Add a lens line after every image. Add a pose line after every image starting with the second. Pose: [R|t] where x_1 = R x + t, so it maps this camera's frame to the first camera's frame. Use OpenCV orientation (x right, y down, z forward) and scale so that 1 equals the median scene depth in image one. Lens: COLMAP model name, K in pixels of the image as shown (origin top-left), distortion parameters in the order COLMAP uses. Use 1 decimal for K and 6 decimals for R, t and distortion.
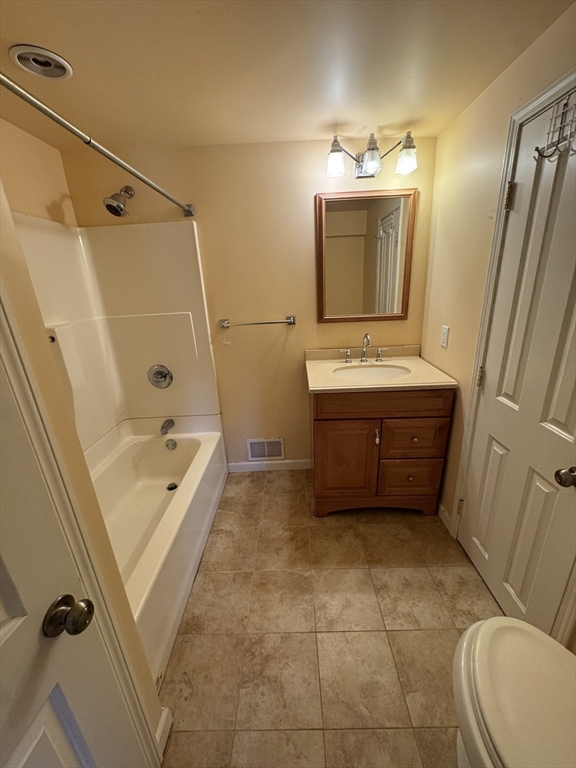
lens RADIAL K [[309.3, 0, 286.9], [0, 309.3, 386.1], [0, 0, 1]] dist [-0.004432, 0.001090]
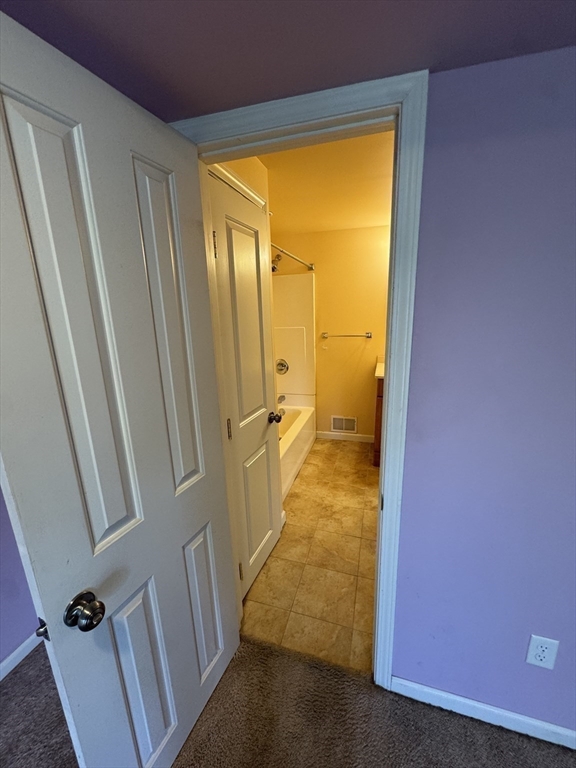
lens RADIAL K [[309.3, 0, 288.1], [0, 309.3, 381.9], [0, 0, 1]] dist [-0.004432, 0.001090]
pose [[0.960696, 0.084688, -0.264371, 0.052856], [-0.107136, 0.991659, -0.071655, 0.163658], [0.256097, 0.097162, 0.961756, -0.528847]]
